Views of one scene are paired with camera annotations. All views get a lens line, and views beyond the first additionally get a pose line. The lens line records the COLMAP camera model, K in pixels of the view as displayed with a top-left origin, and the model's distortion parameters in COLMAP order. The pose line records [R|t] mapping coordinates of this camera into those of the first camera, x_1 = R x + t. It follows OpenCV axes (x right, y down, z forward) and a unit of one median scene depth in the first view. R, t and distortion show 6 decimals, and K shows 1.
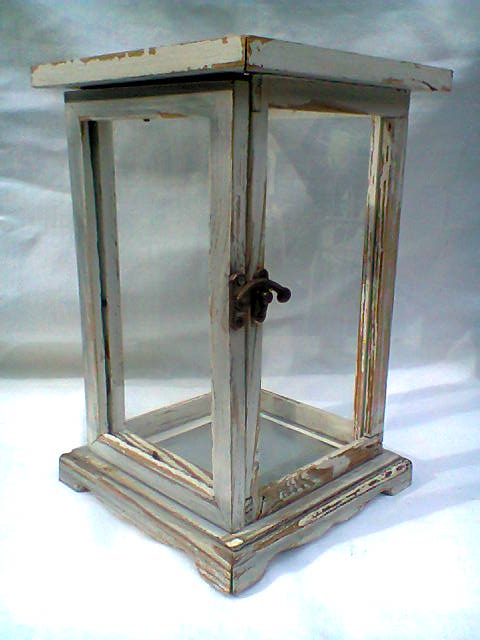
lens RADIAL K [[672.5, 0, 240.0], [0, 672.5, 320.0], [0, 0, 1]] dist [0.130050, -0.340209]
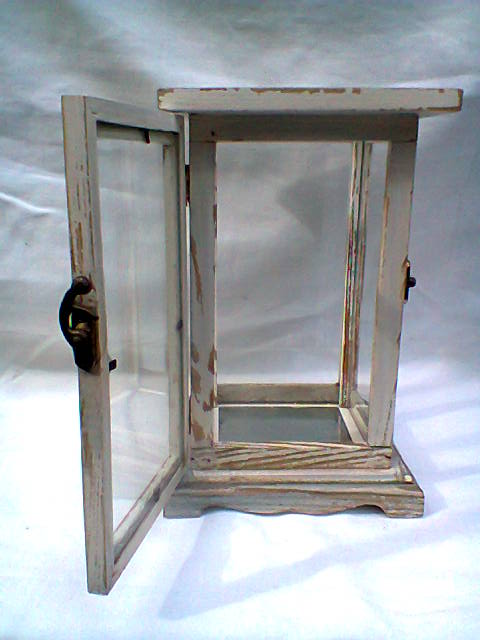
lens RADIAL K [[672.5, 0, 240.0], [0, 672.5, 320.0], [0, 0, 1]] dist [0.130050, -0.340209]
pose [[0.688489, -0.180430, 0.702445, -0.992023], [0.187533, 0.979909, 0.067893, -0.099678], [-0.700582, 0.084988, 0.708493, 0.275804]]
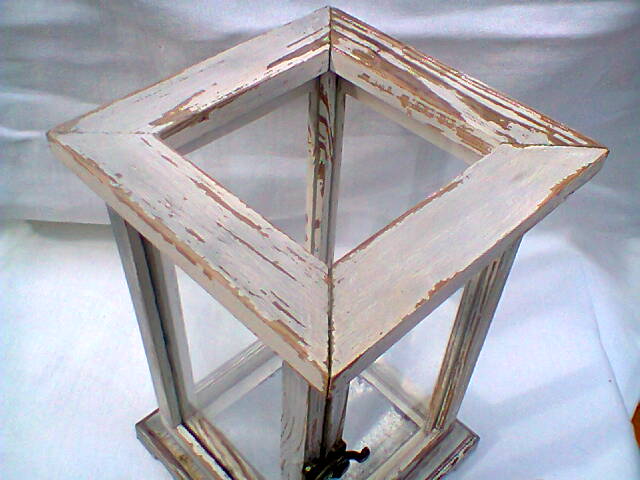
lens RADIAL K [[672.5, 0, 320.0], [0, 672.5, 240.0], [0, 0, 1]] dist [0.130050, -0.340209]
pose [[0.999500, 0.029442, 0.011534, -0.010707], [-0.031230, 0.861996, 0.505953, -0.678175], [0.004954, -0.506060, 0.862484, 0.320525]]
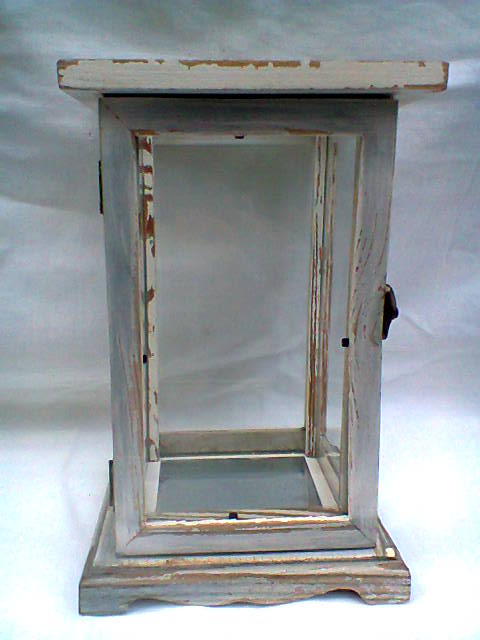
lens RADIAL K [[672.5, 0, 240.0], [0, 672.5, 320.0], [0, 0, 1]] dist [0.130050, -0.340209]
pose [[0.657178, -0.161361, 0.736261, -0.790456], [0.198813, 0.979332, 0.037175, -0.087887], [-0.727042, 0.121948, 0.675676, 0.405537]]
